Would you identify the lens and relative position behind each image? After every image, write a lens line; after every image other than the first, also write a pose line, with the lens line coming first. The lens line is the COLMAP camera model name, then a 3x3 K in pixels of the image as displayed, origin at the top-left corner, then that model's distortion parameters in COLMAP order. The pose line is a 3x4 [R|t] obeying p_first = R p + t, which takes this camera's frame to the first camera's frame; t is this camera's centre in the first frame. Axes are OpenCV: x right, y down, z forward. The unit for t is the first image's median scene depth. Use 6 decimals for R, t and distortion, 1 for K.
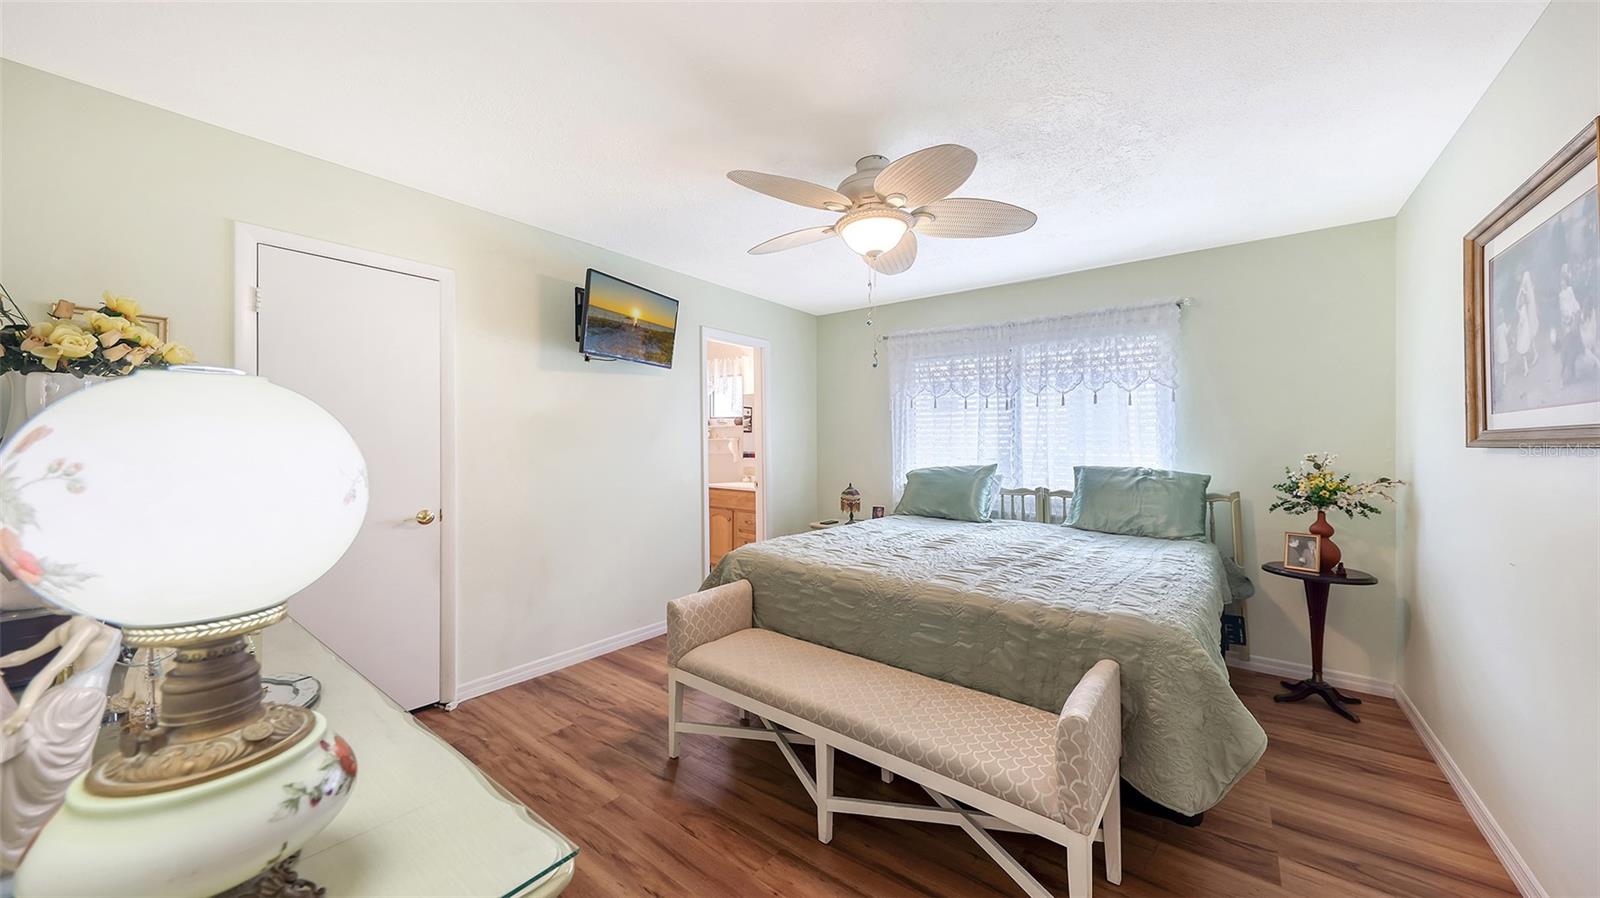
lens RADIAL K [[554.4, 0, 801.1], [0, 554.4, 443.6], [0, 0, 1]] dist [0.011067, -0.000029]
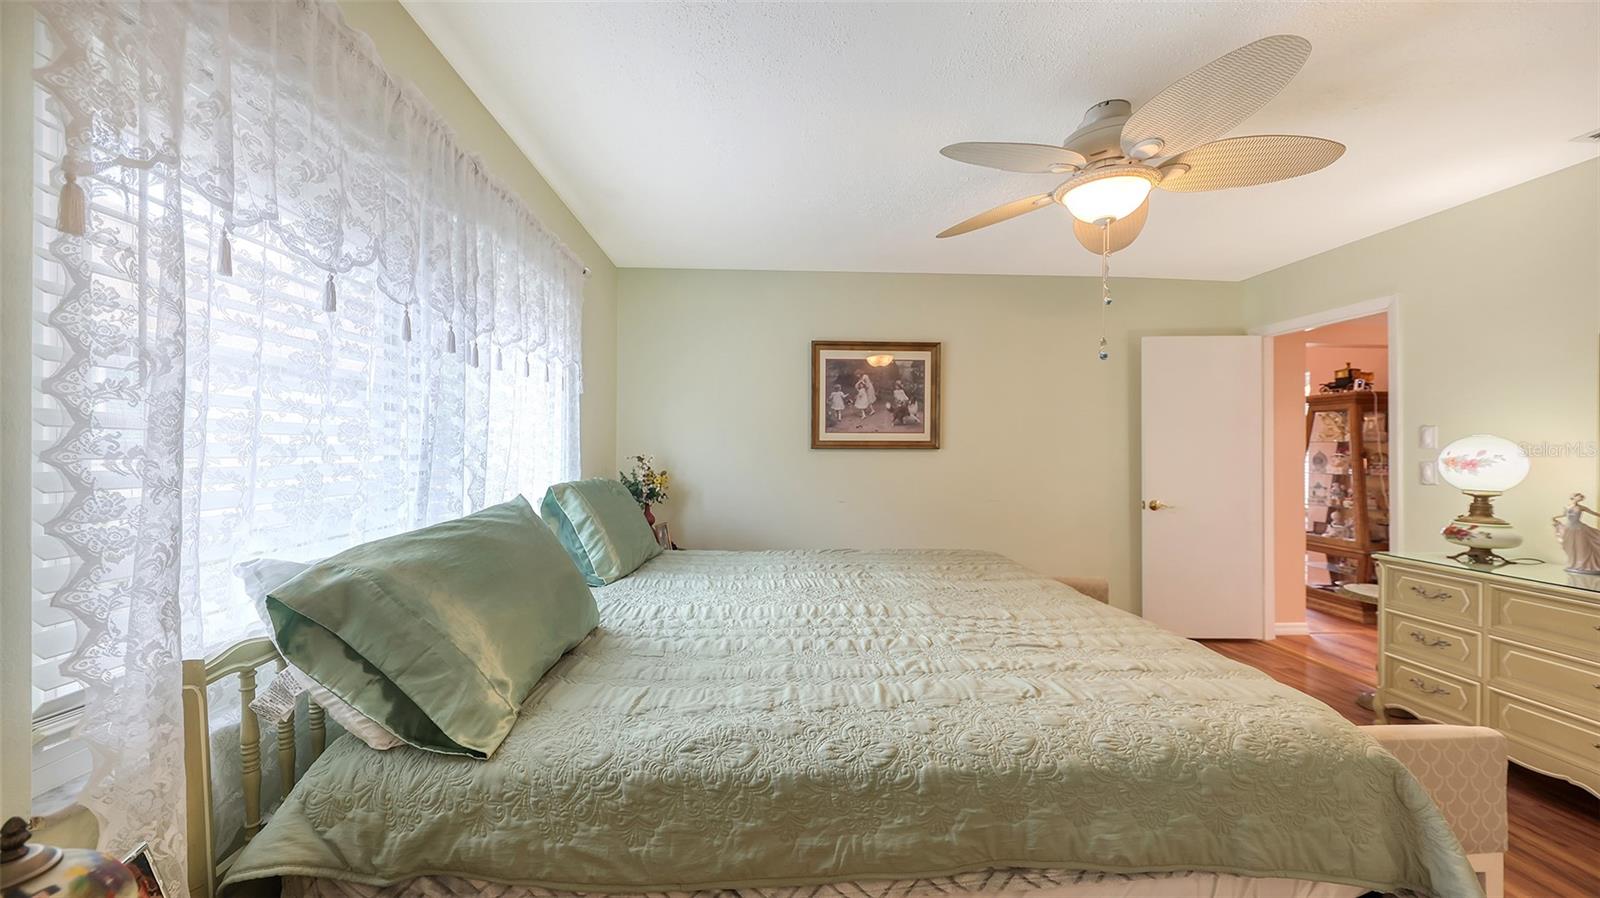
lens RADIAL K [[554.4, 0, 808.0], [0, 554.4, 449.5], [0, 0, 1]] dist [0.011067, -0.000029]
pose [[-0.667092, -0.005304, 0.744956, -0.118990], [-0.002162, 0.999984, 0.005184, -0.001492], [-0.744972, 0.001847, -0.667093, 1.143986]]
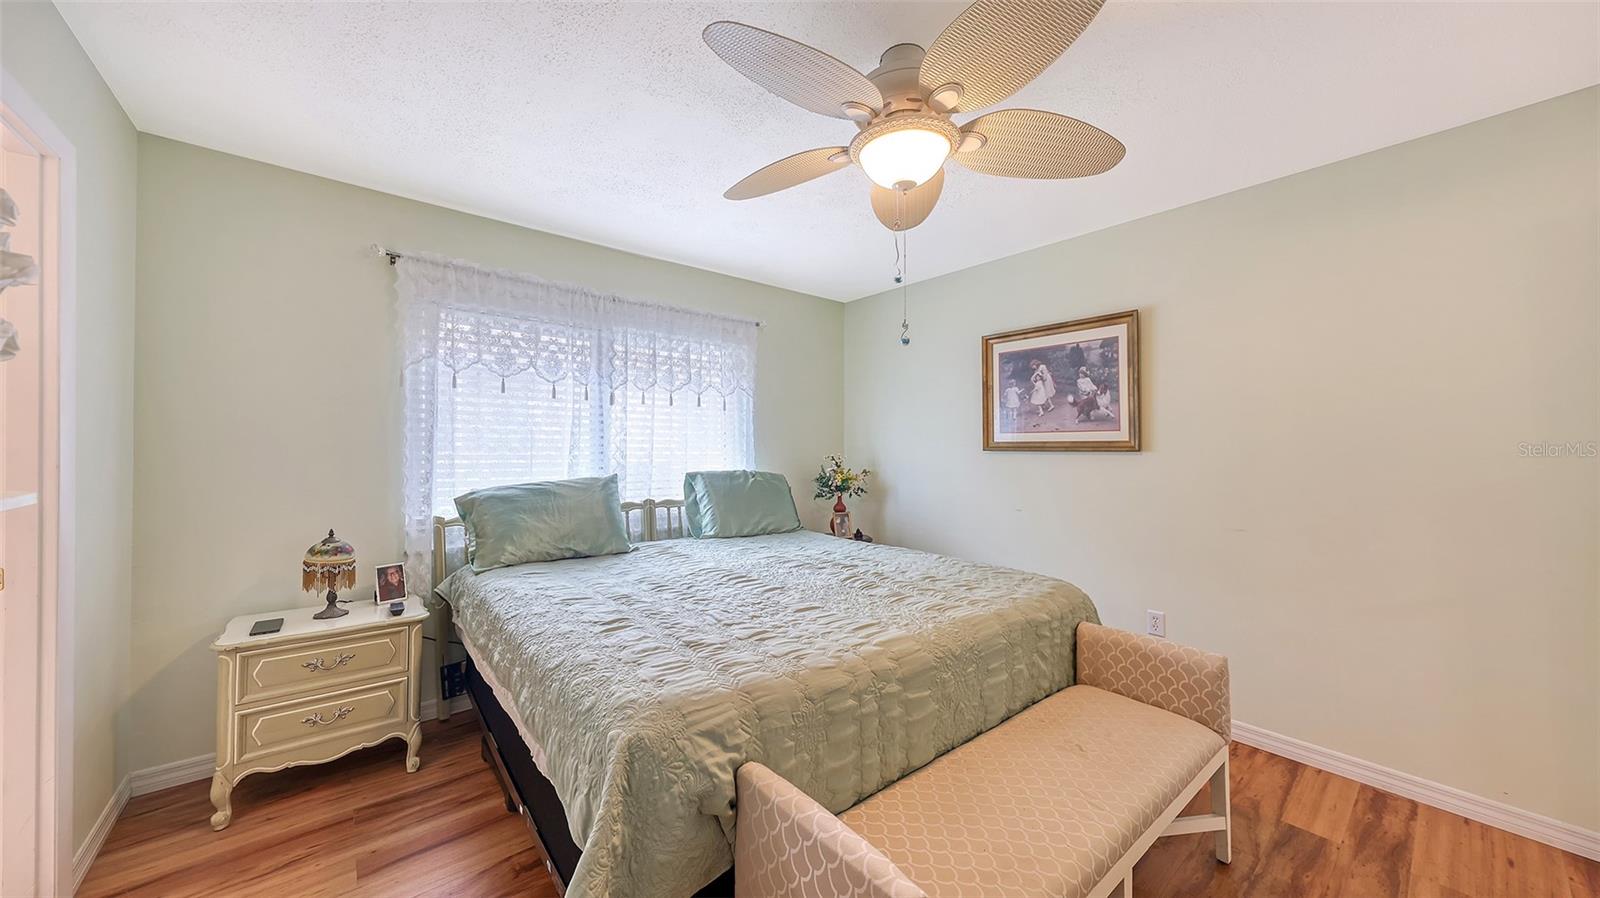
lens RADIAL K [[554.4, 0, 802.6], [0, 554.4, 441.9], [0, 0, 1]] dist [0.011067, -0.000029]
pose [[0.216074, 0.008747, 0.976338, -0.356935], [-0.003513, 0.999960, -0.008181, -0.003053], [-0.976371, -0.001662, 0.216096, 0.592220]]
